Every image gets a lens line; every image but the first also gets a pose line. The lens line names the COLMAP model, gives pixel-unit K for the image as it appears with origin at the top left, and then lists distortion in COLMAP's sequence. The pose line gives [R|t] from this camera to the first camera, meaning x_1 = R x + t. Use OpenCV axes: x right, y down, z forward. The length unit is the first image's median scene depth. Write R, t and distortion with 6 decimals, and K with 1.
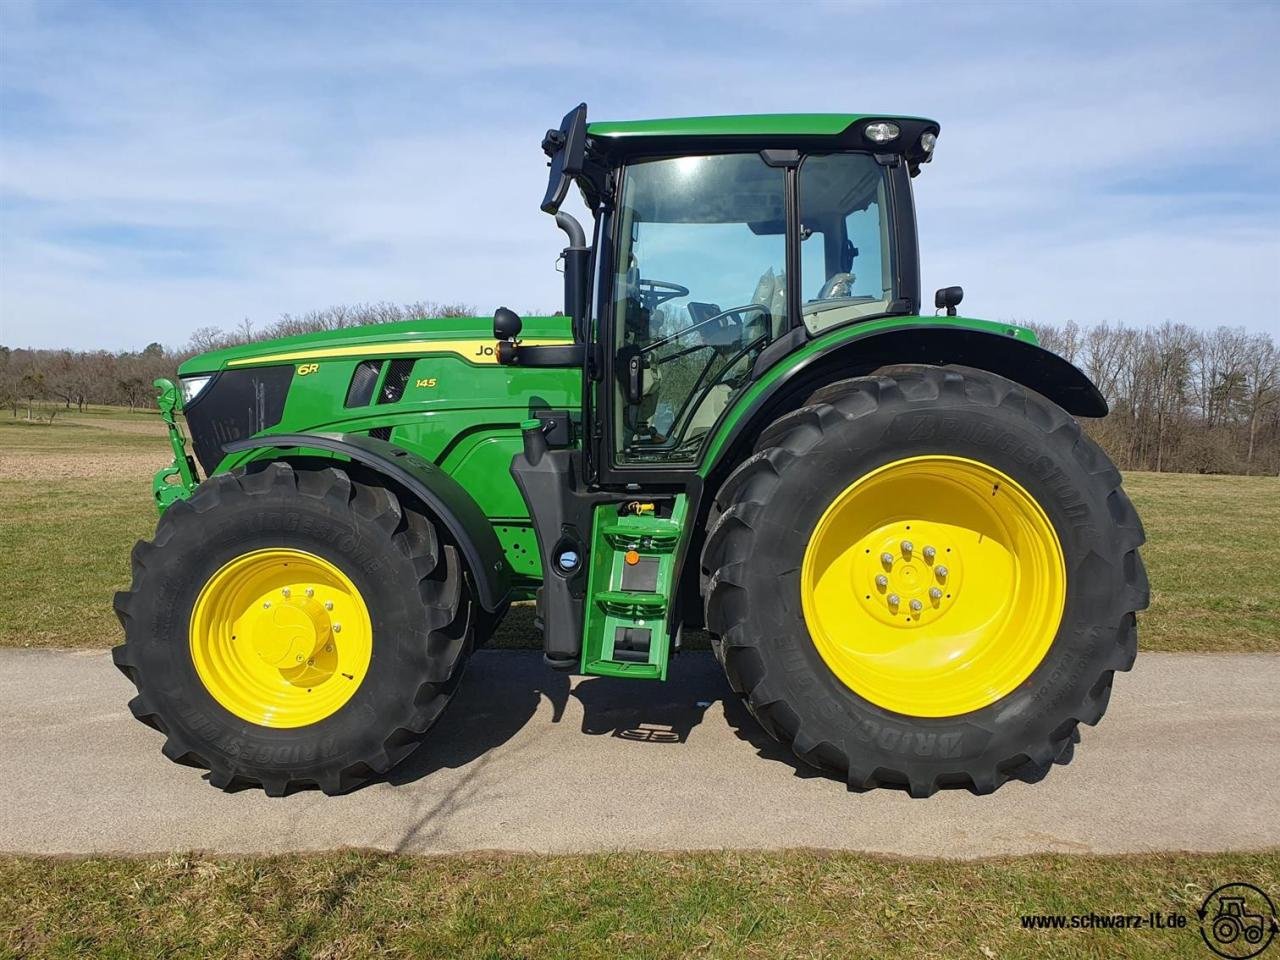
lens RADIAL K [[997.8, 0, 643.5], [0, 997.8, 478.3], [0, 0, 1]] dist [0.033681, -0.011400]
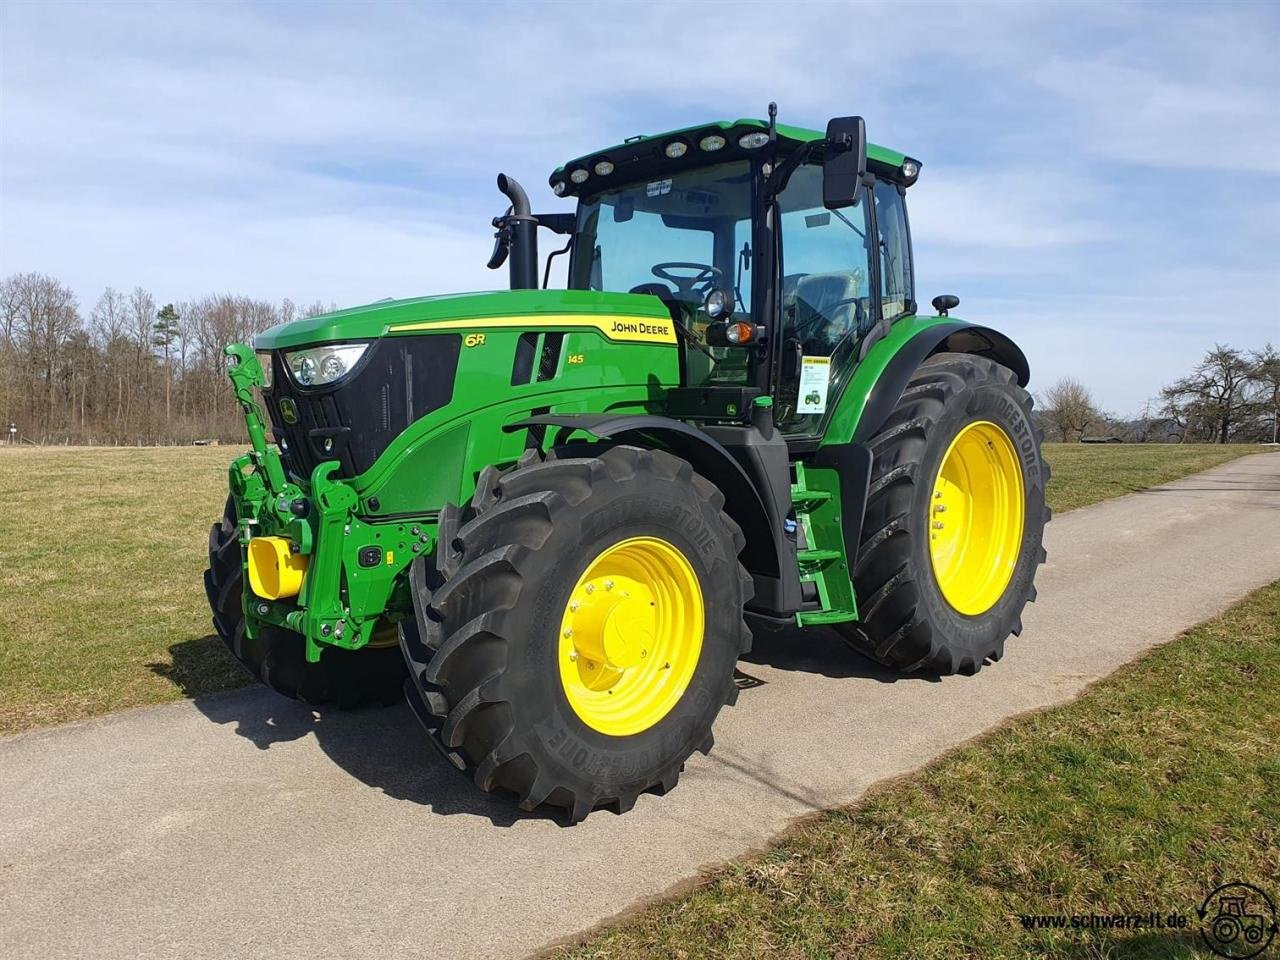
lens RADIAL K [[1014.7, 0, 634.8], [0, 1014.7, 480.7], [0, 0, 1]] dist [0.034182, -0.036184]
pose [[0.724297, -0.062207, 0.686677, -0.921892], [0.045989, 0.998063, 0.041908, -0.020303], [-0.687953, 0.001226, 0.725754, 0.299360]]
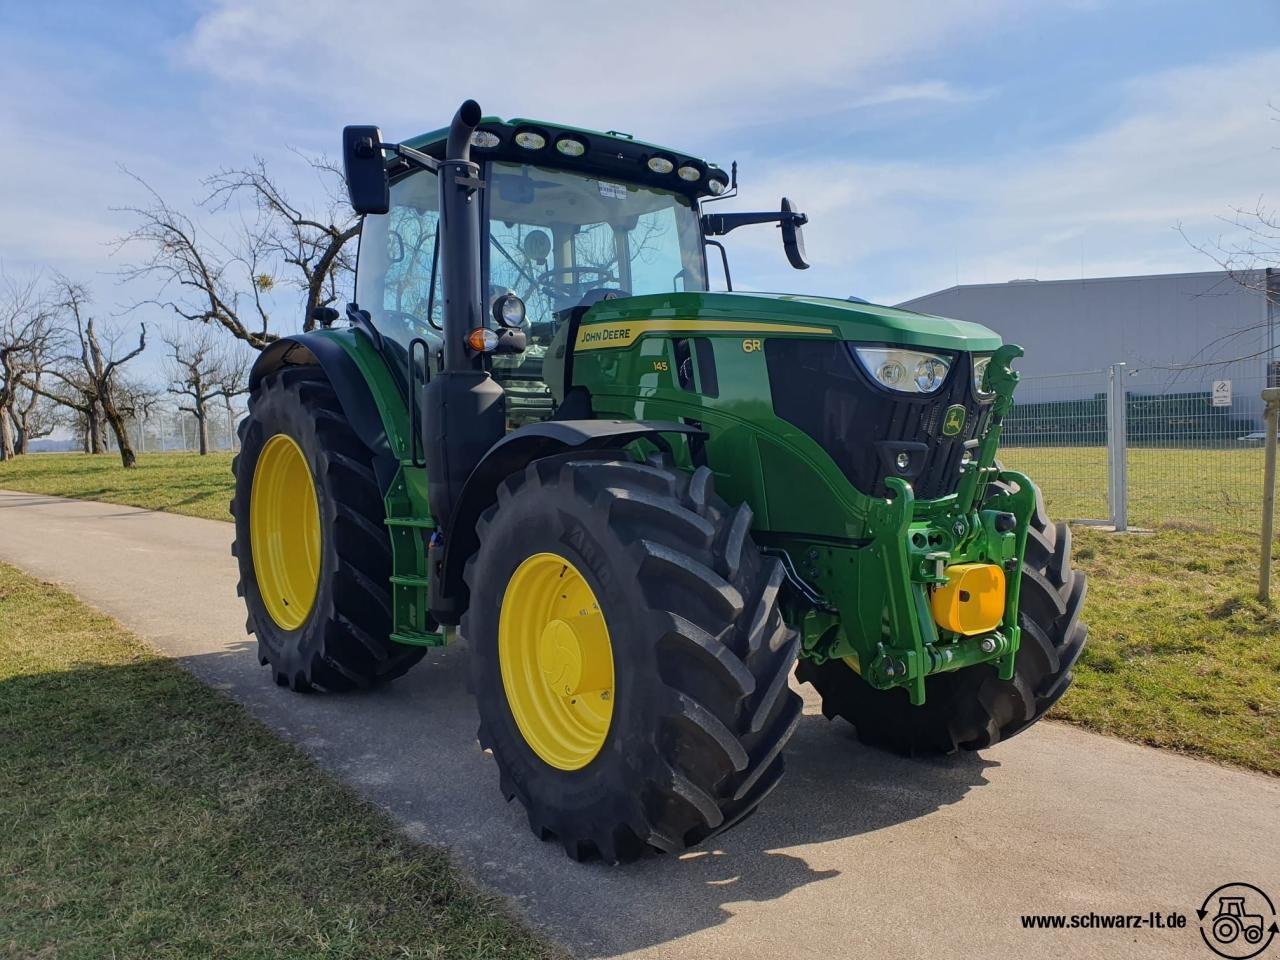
lens RADIAL K [[1014.7, 0, 645.8], [0, 1014.7, 480.8], [0, 0, 1]] dist [0.034182, -0.036184]
pose [[-0.622014, -0.056092, 0.780994, -0.997874], [0.035250, 0.994414, 0.099495, -0.100182], [-0.782212, 0.089417, -0.616562, 1.869600]]
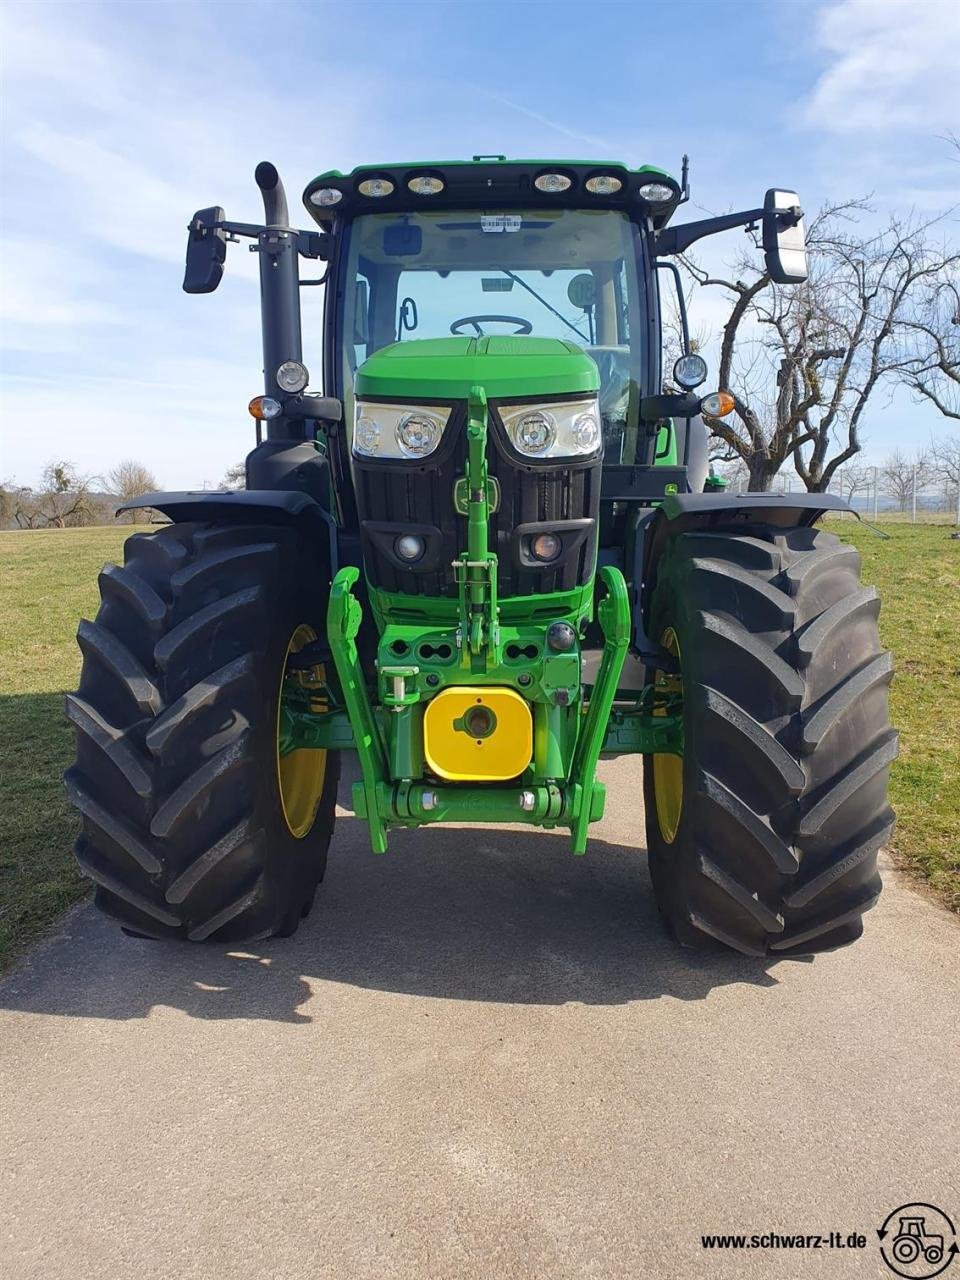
lens RADIAL K [[1014.7, 0, 474.6], [0, 1014.7, 637.5], [0, 0, 1]] dist [0.034182, -0.036184]
pose [[0.042530, -0.158302, 0.986474, -1.117609], [0.057655, 0.986111, 0.155758, -0.069161], [-0.997430, 0.050251, 0.051066, 1.150492]]
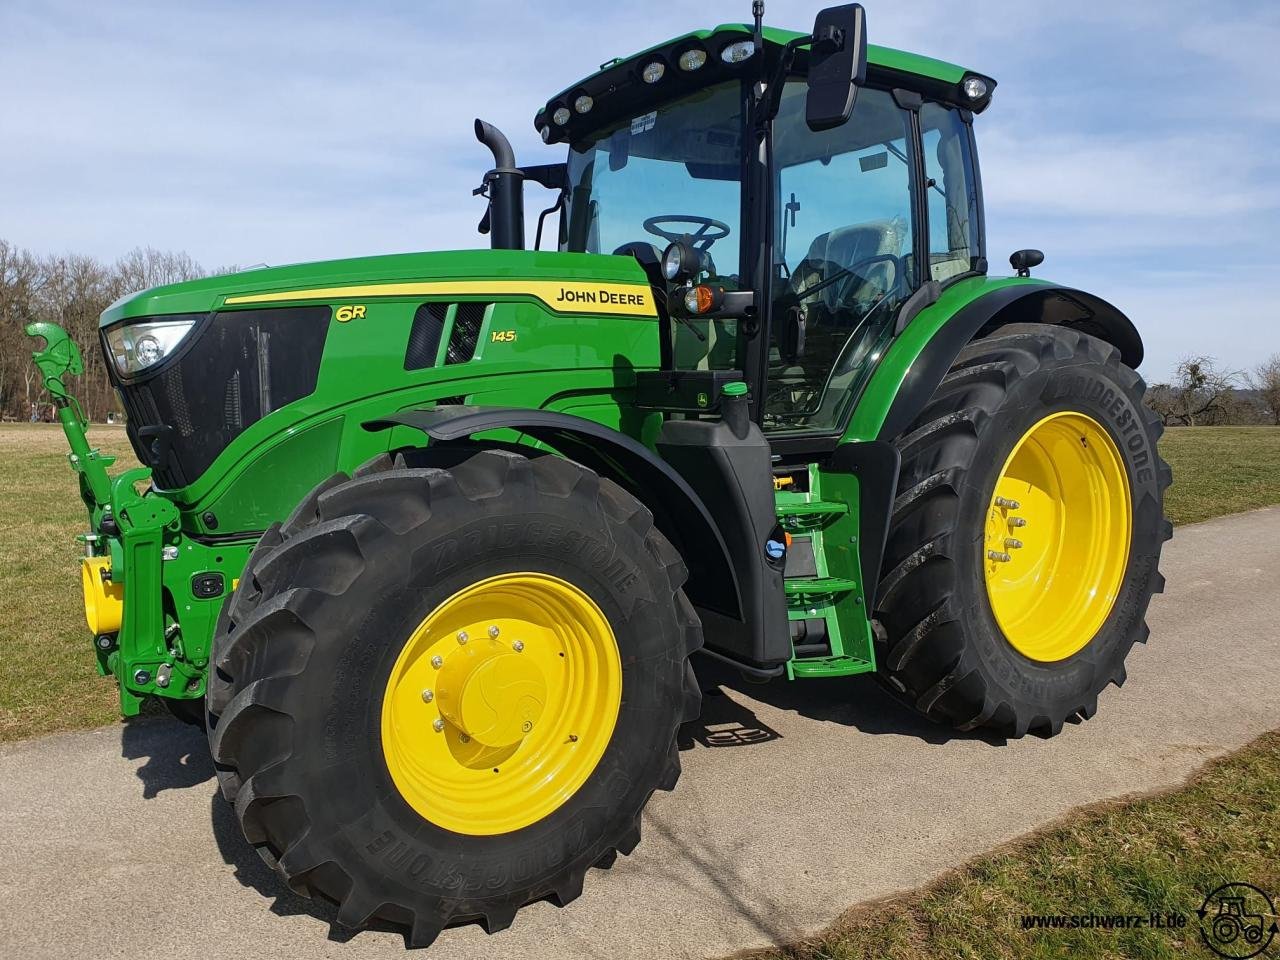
lens RADIAL K [[1014.7, 0, 642.0], [0, 1014.7, 477.1], [0, 0, 1]] dist [0.034182, -0.036184]
pose [[0.825127, -0.064978, 0.561198, -0.622114], [0.043873, 0.997734, 0.051015, -0.026560], [-0.563241, -0.017472, 0.826108, 0.342455]]
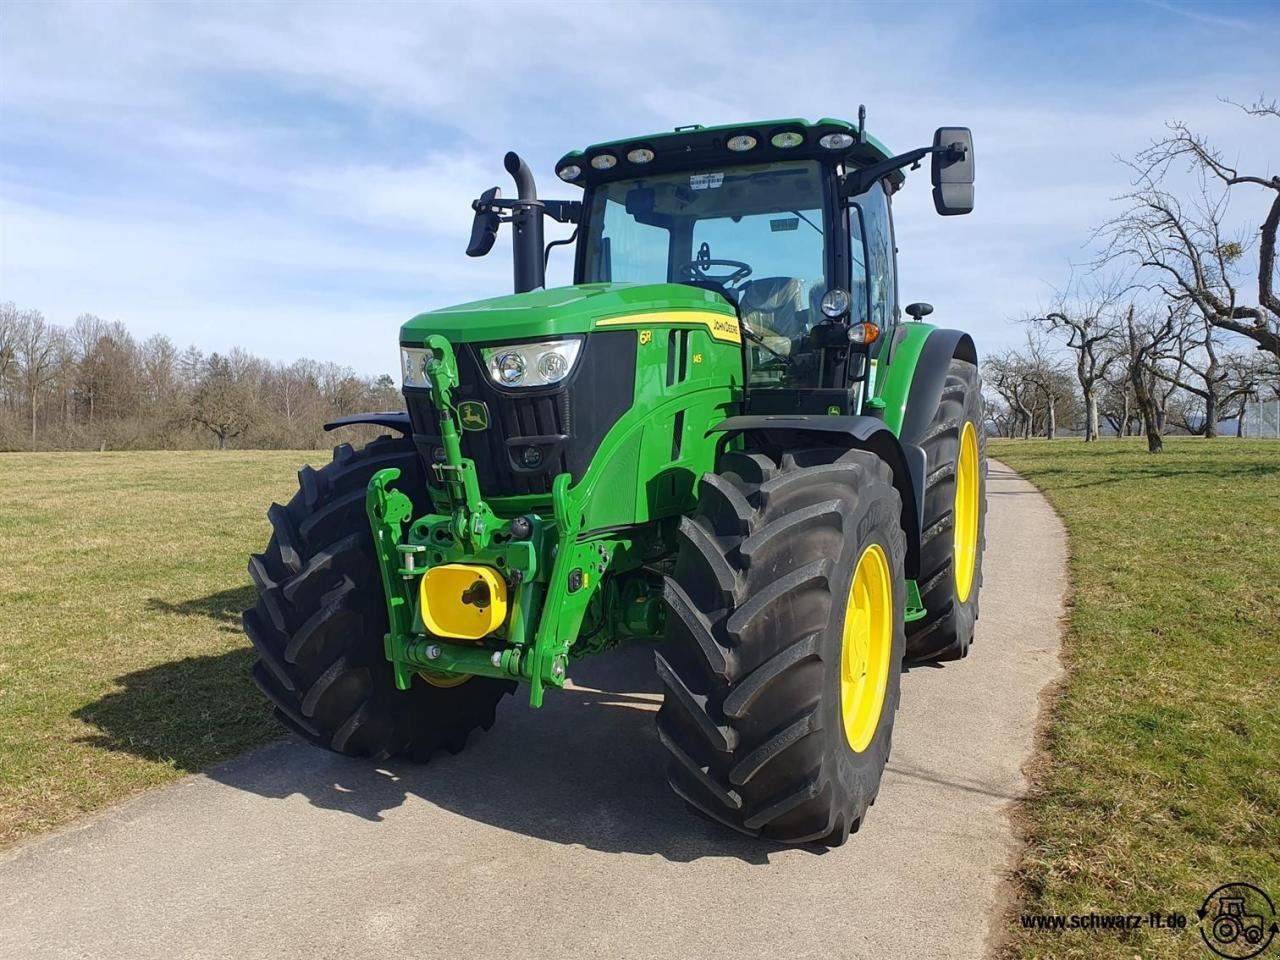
lens RADIAL K [[1014.7, 0, 634.5], [0, 1014.7, 487.8], [0, 0, 1]] dist [0.034182, -0.036184]
pose [[0.434281, -0.083924, 0.896860, -1.157930], [0.056652, 0.996224, 0.065790, -0.047796], [-0.898994, 0.022238, 0.437395, 0.729029]]
